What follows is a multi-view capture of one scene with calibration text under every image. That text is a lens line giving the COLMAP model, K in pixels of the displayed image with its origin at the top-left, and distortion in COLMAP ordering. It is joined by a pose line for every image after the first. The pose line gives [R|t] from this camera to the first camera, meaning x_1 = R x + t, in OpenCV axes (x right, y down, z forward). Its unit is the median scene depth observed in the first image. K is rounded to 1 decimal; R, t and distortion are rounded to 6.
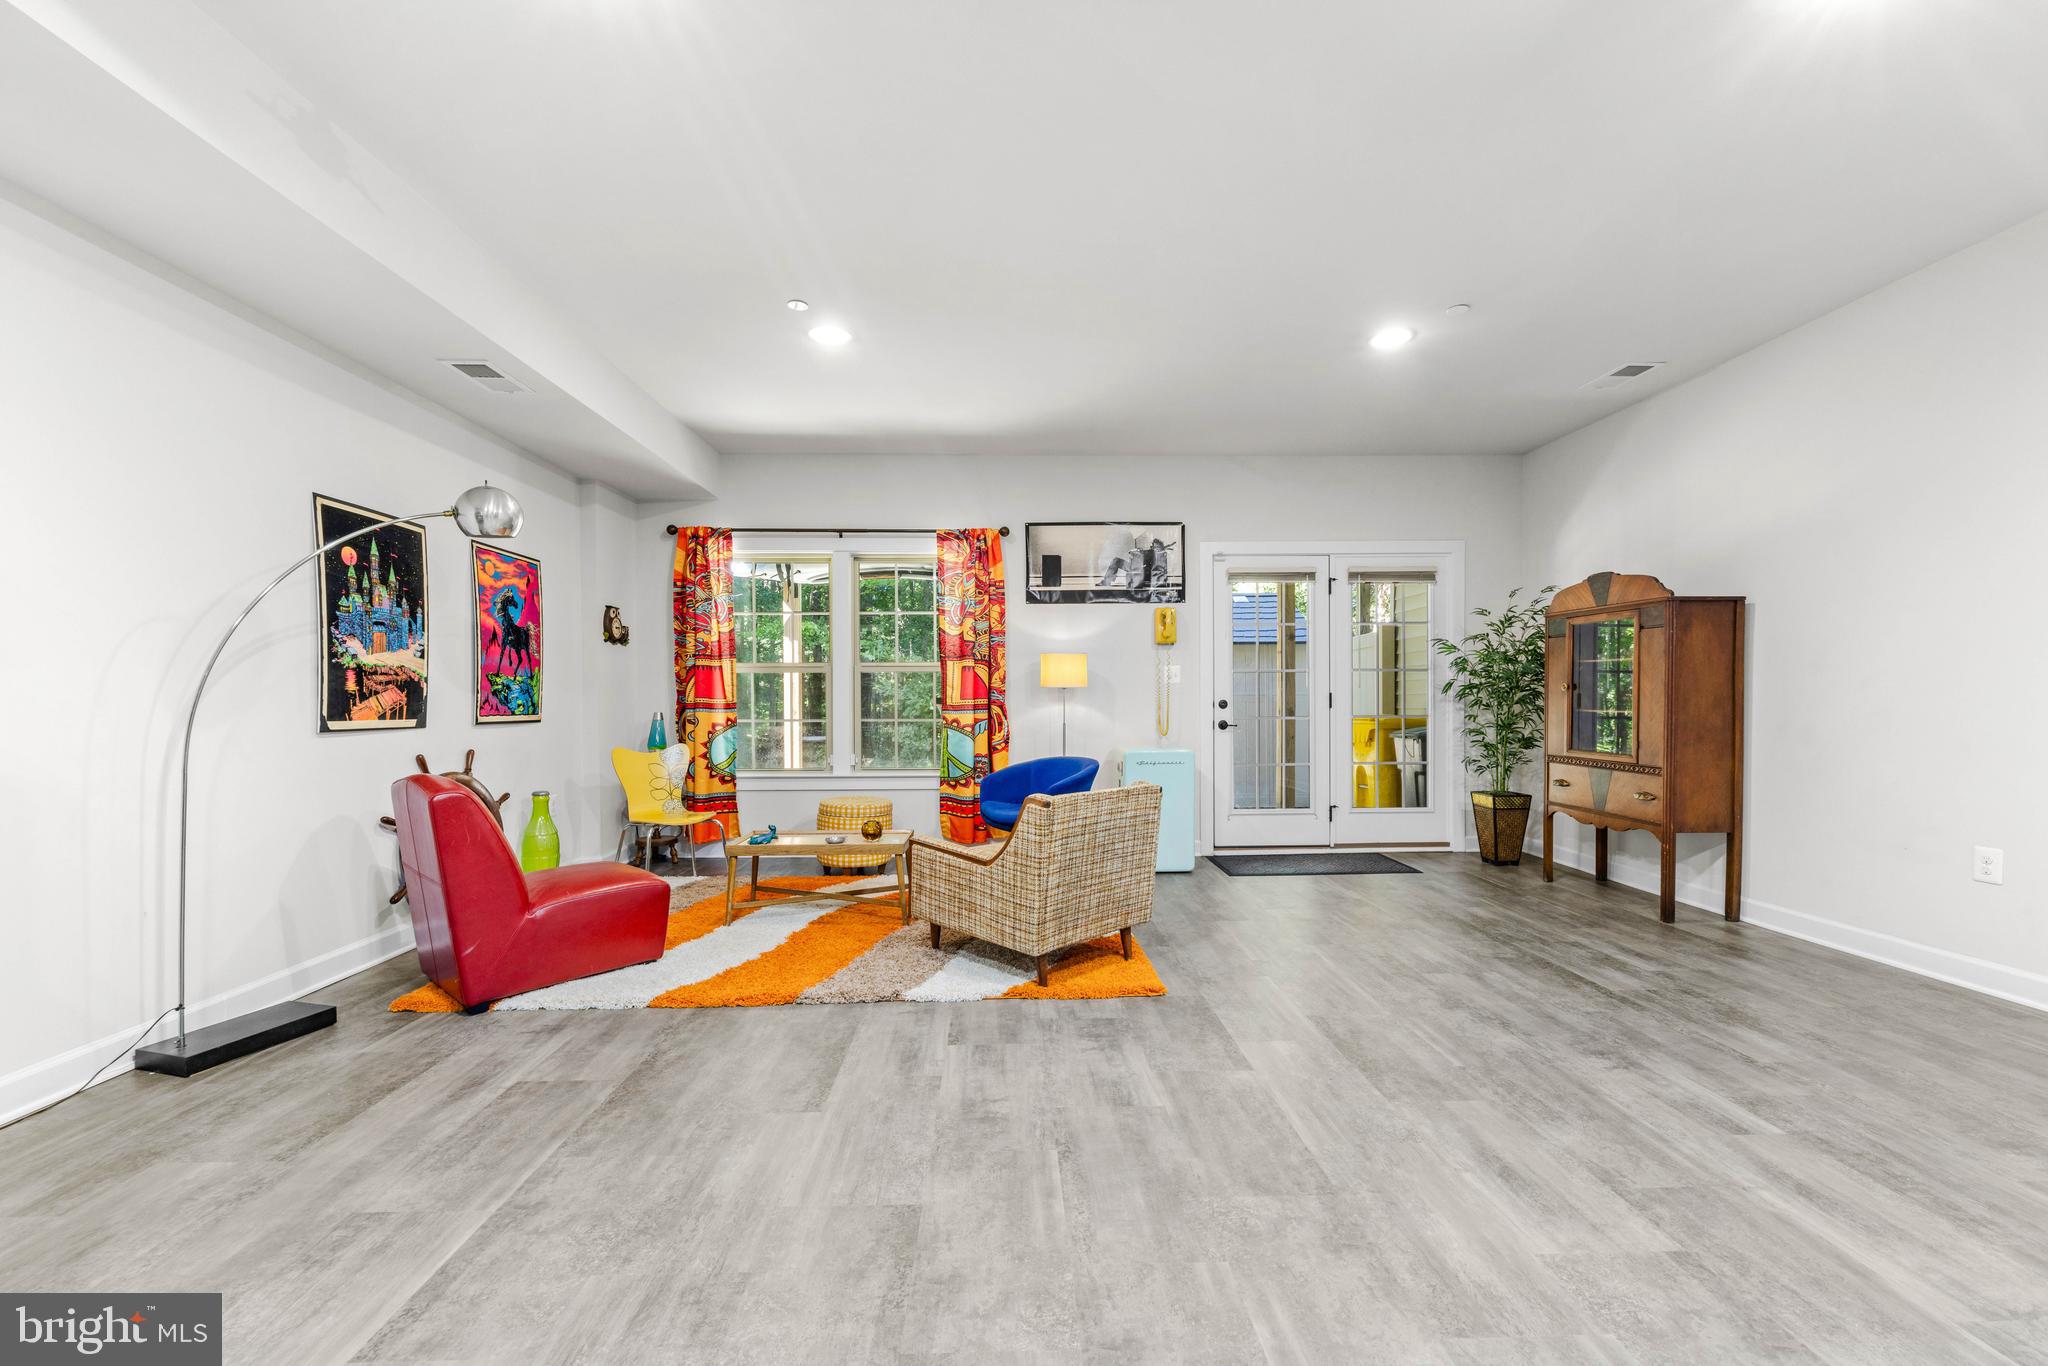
lens RADIAL K [[818.2, 0, 1017.9], [0, 818.2, 694.9], [0, 0, 1]] dist [-0.005911, 0.000464]
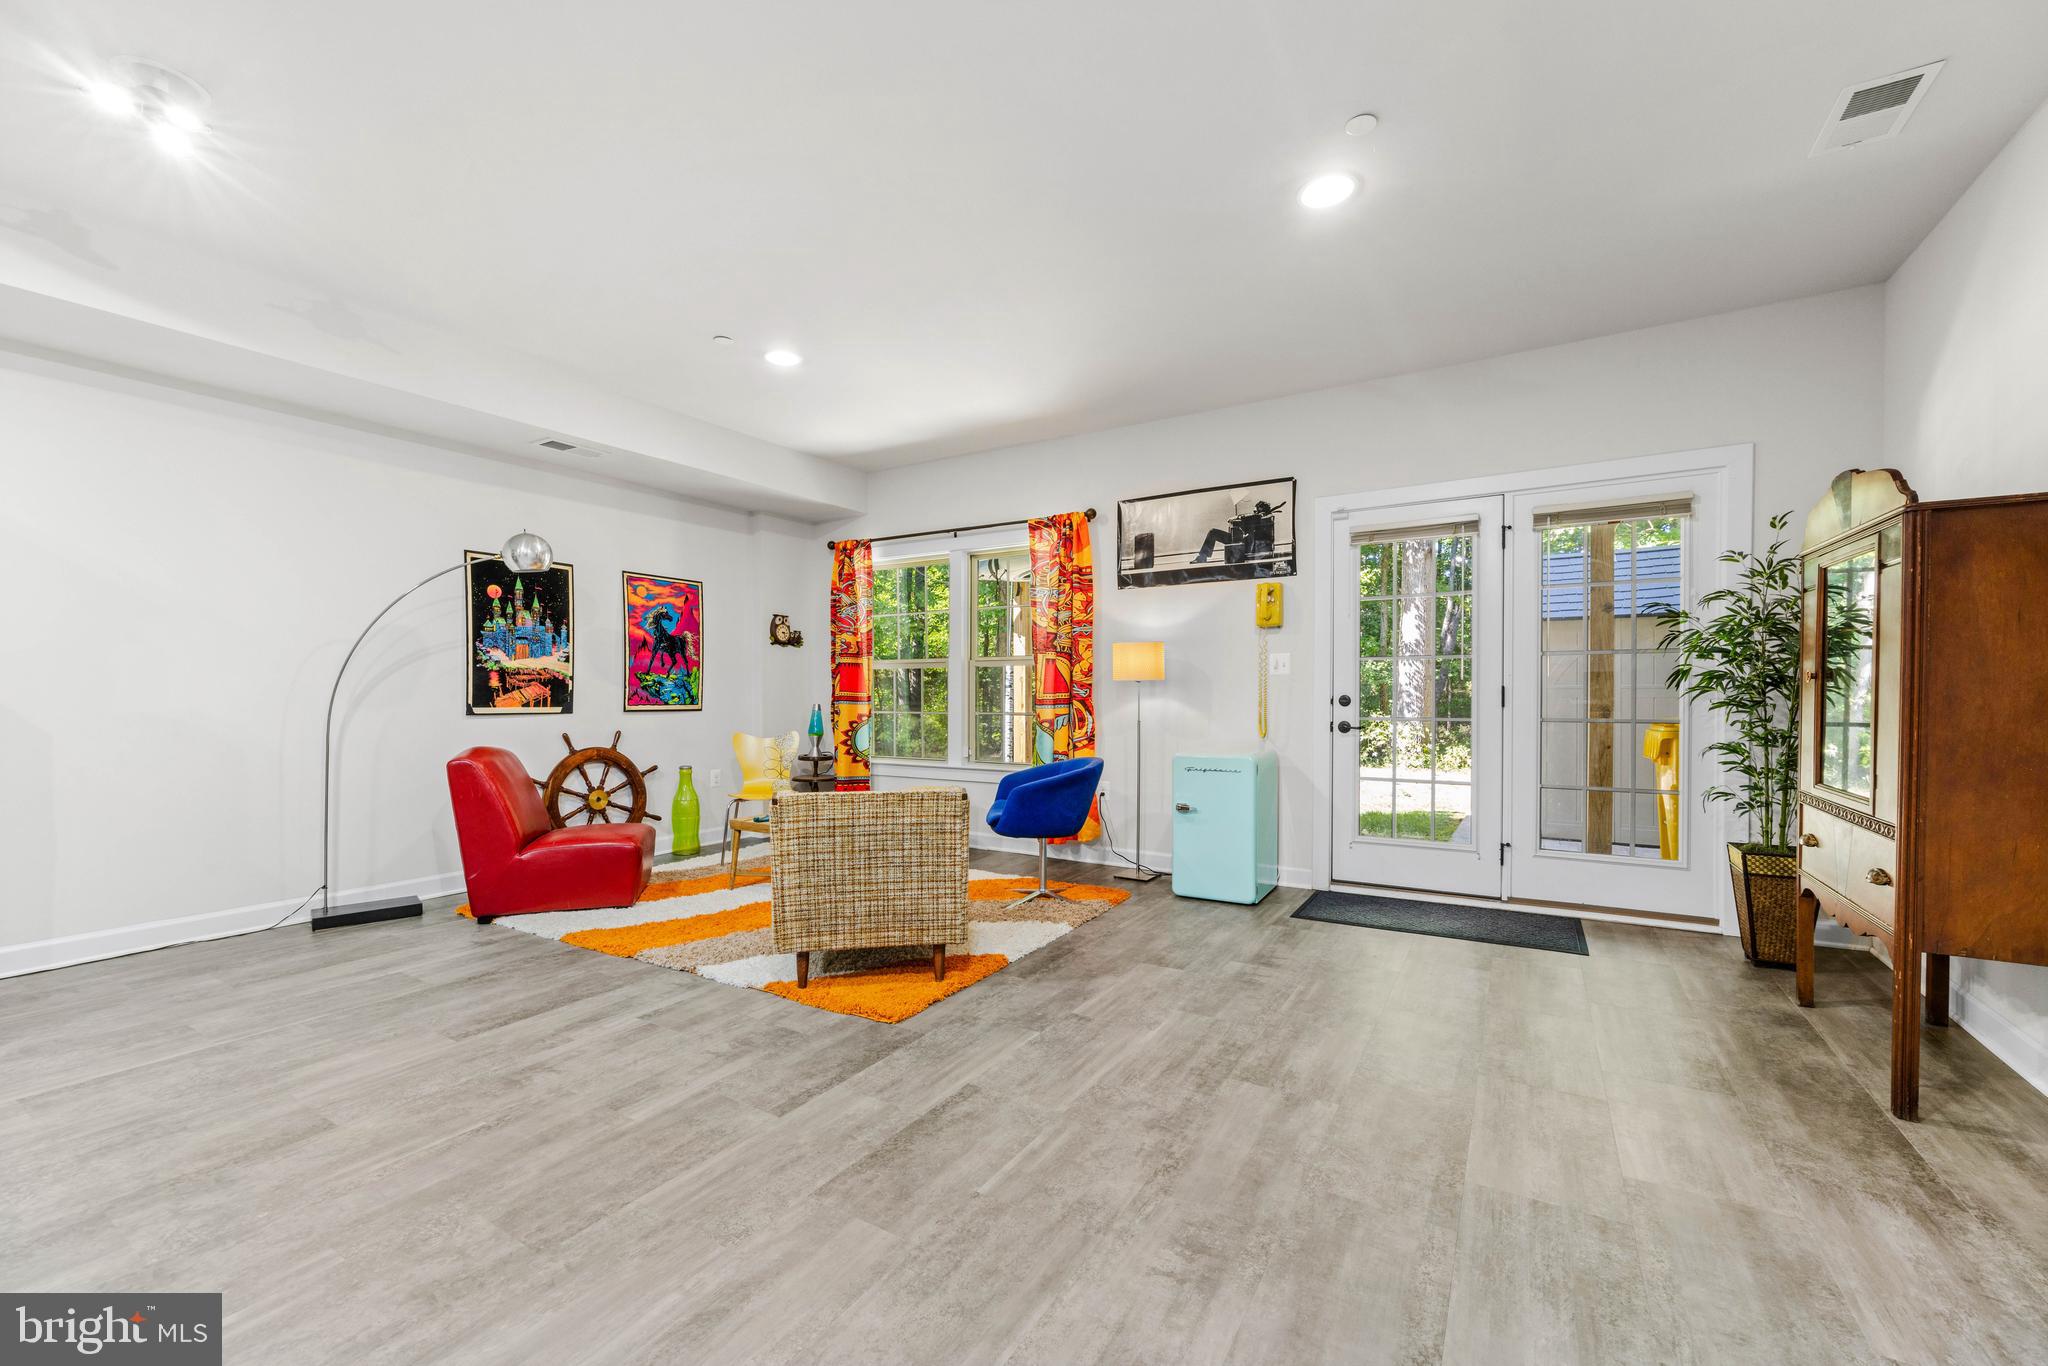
lens RADIAL K [[818.2, 0, 1023.6], [0, 818.2, 690.9], [0, 0, 1]] dist [-0.005911, 0.000464]
pose [[0.843184, 0.001315, -0.537623, 0.542304], [0.000628, 0.999994, 0.003430, -0.001145], [0.537625, -0.003230, 0.843178, 0.222160]]
